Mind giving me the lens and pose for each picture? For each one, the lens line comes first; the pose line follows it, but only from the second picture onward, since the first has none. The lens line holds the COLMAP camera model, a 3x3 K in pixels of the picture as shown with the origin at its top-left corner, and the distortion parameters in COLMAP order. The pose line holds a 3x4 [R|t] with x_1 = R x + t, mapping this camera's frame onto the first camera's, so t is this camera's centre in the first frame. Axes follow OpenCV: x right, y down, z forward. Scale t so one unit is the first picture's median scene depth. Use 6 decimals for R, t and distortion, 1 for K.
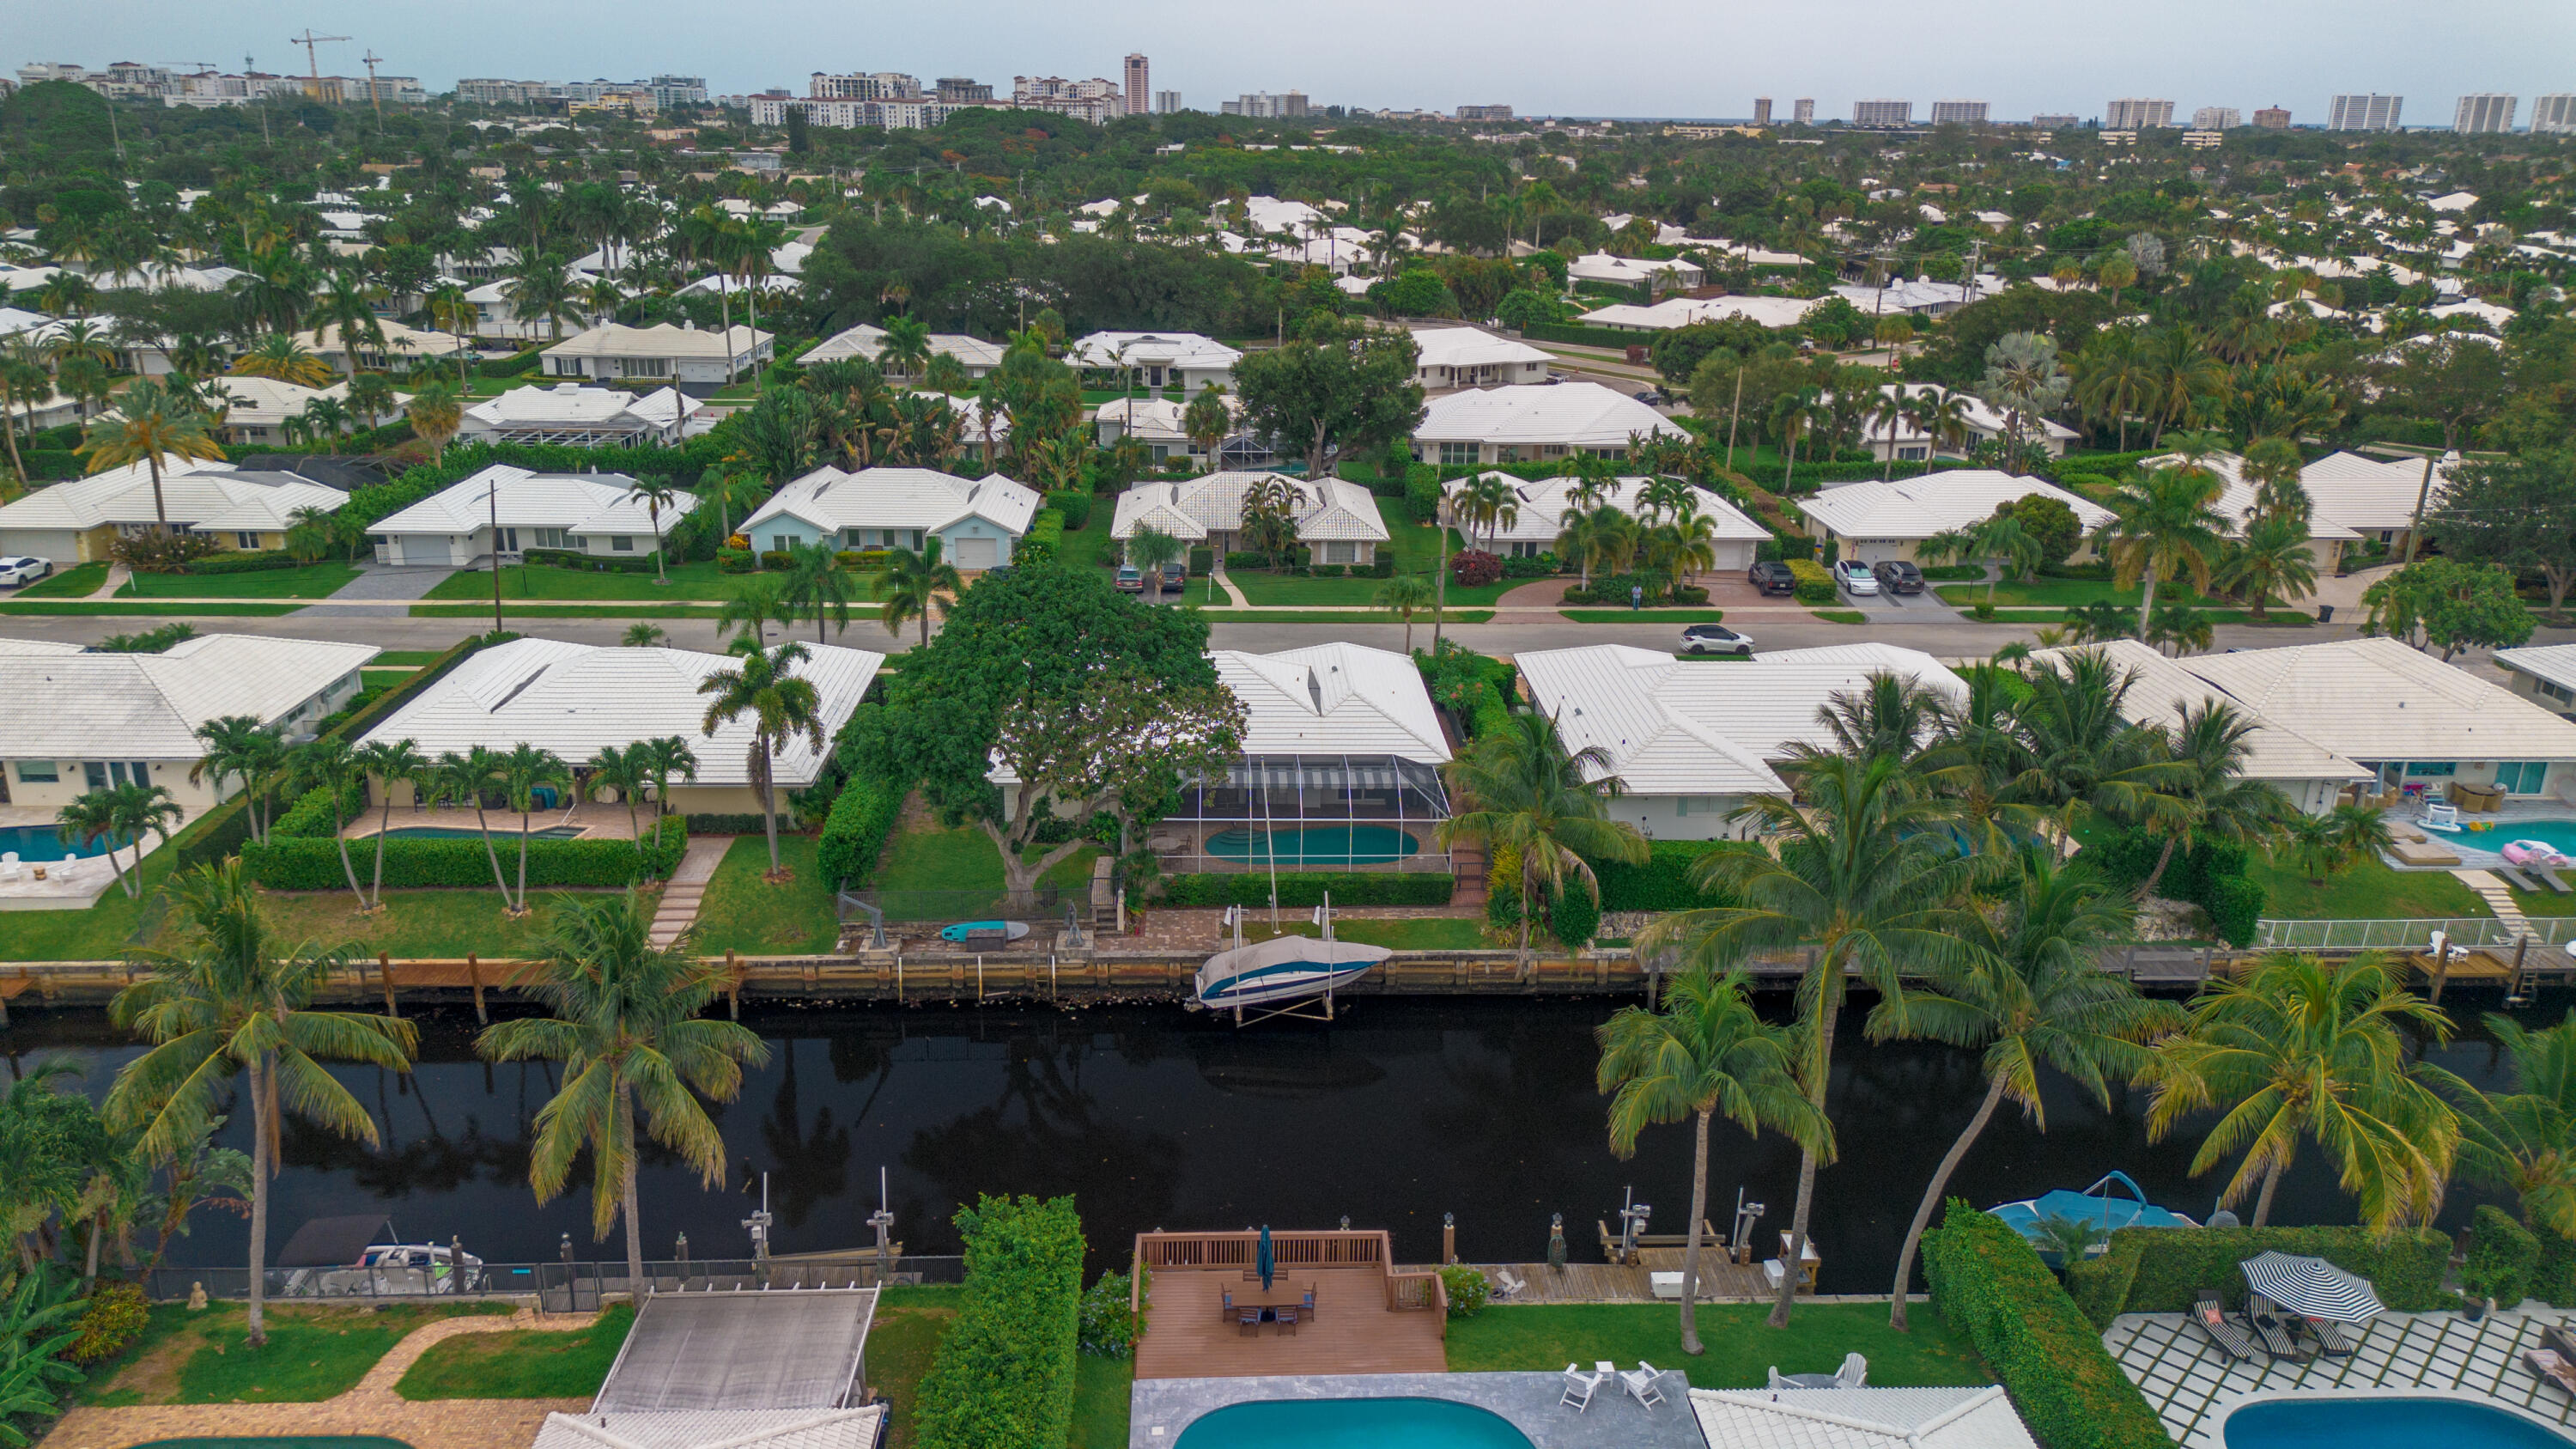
lens RADIAL K [[1834.4, 0, 1293.3], [0, 1834.4, 712.5], [0, 0, 1]] dist [0.028787, -0.019203]
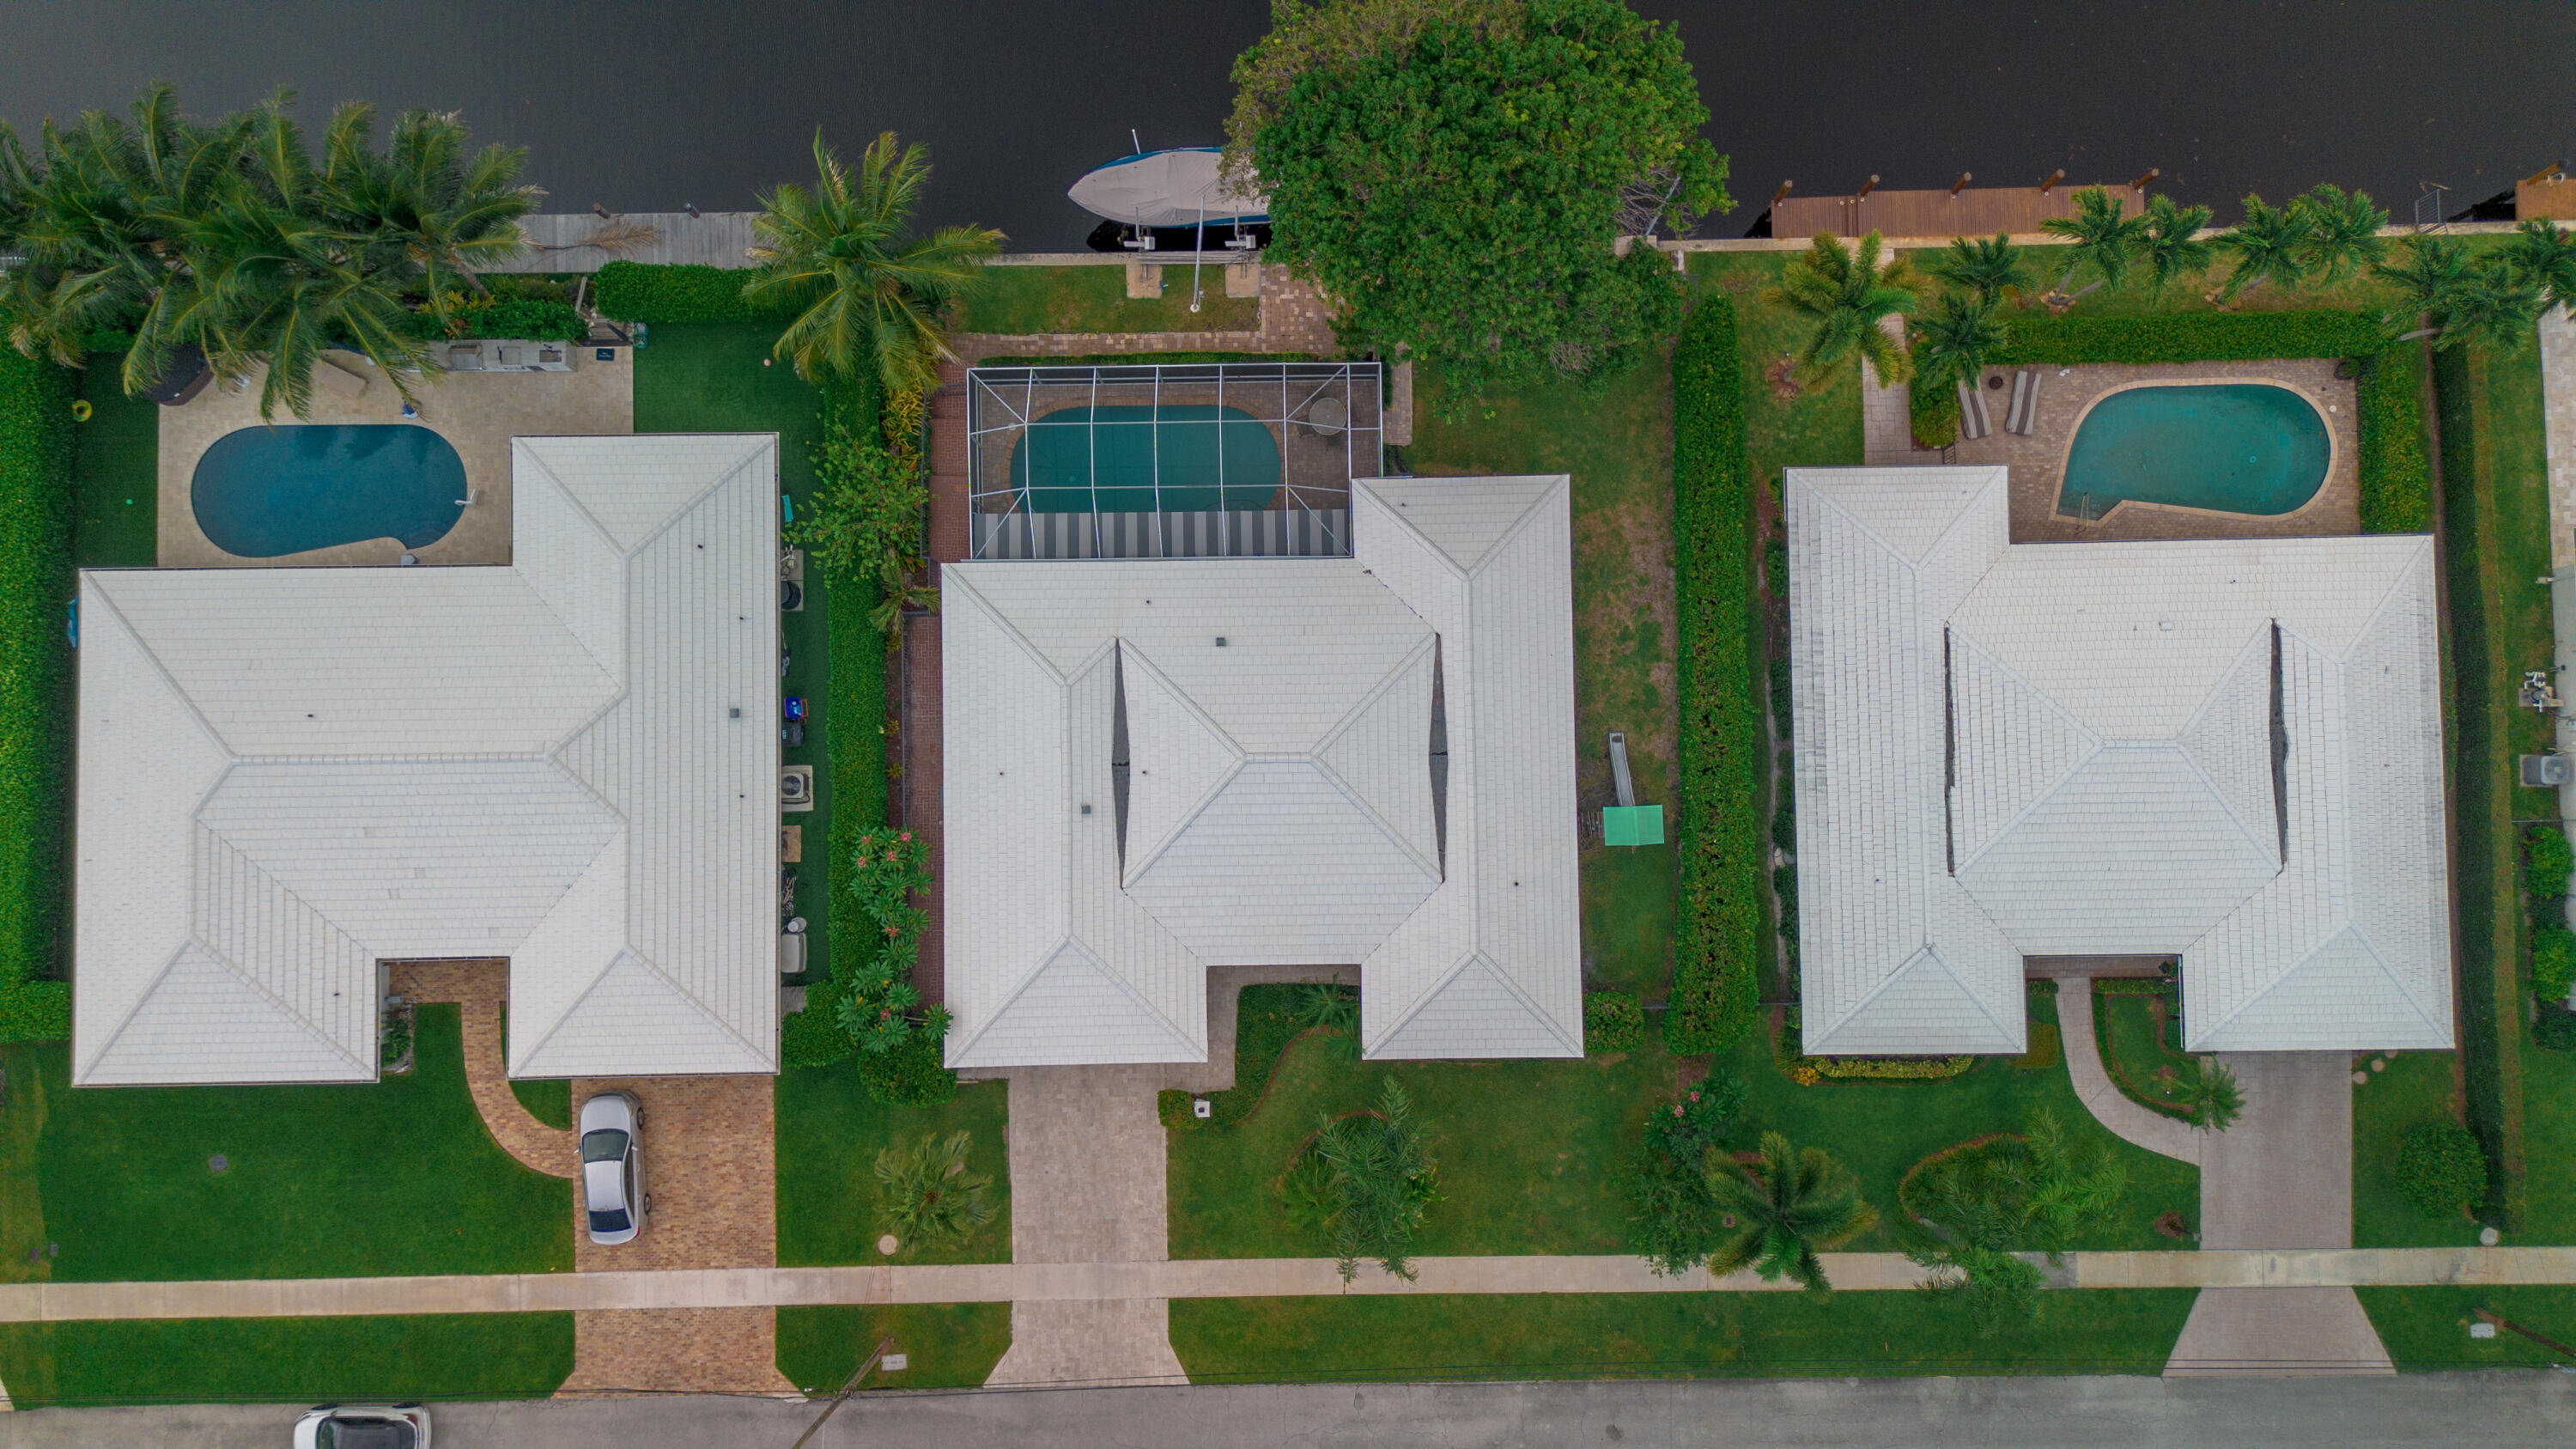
lens RADIAL K [[1834.4, 0, 1293.3], [0, 1834.4, 712.5], [0, 0, 1]] dist [0.028787, -0.019203]
pose [[-0.999411, -0.031897, -0.012656, -0.048021], [-0.003874, -0.261599, 0.965169, -0.740294], [-0.034097, 0.964649, 0.261322, 0.907793]]
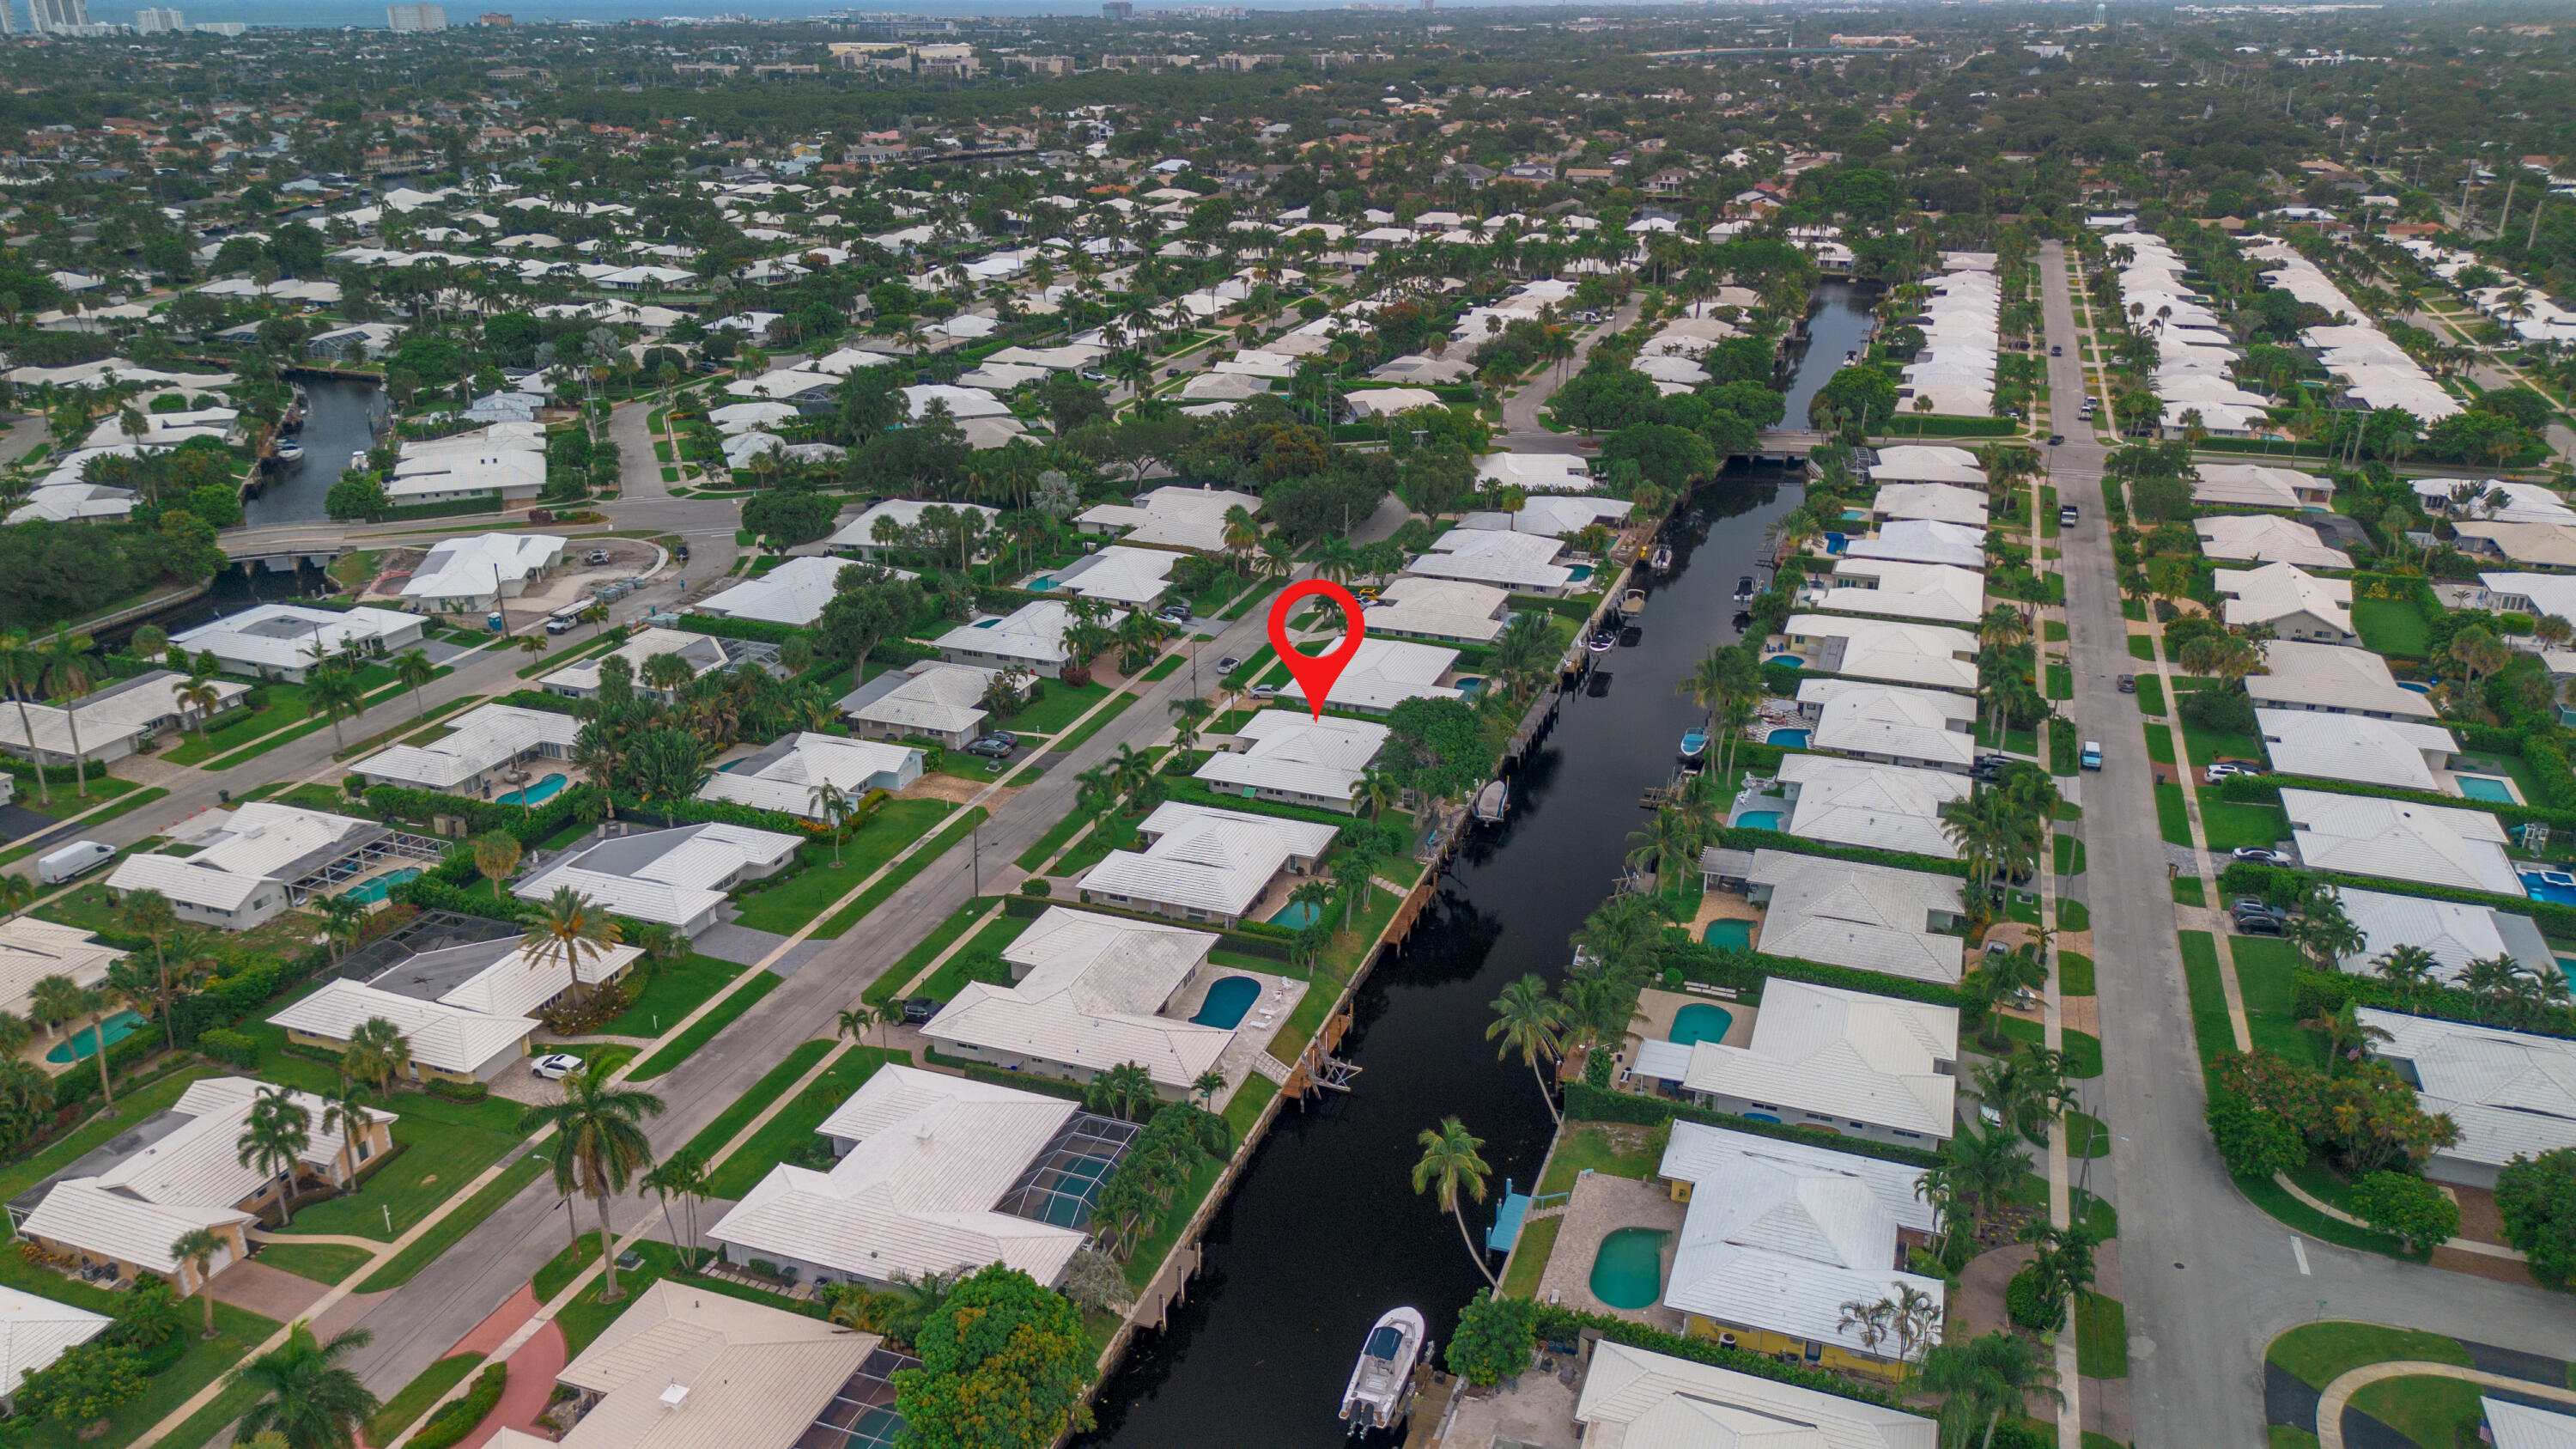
lens RADIAL K [[1820.7, 0, 1294.0], [0, 1820.7, 718.6], [0, 0, 1]] dist [0.063959, -0.062121]
pose [[0.386223, -0.352681, 0.852319, -2.232641], [0.294326, 0.922836, 0.248488, -0.691188], [-0.874188, 0.154888, 0.460224, -0.043784]]
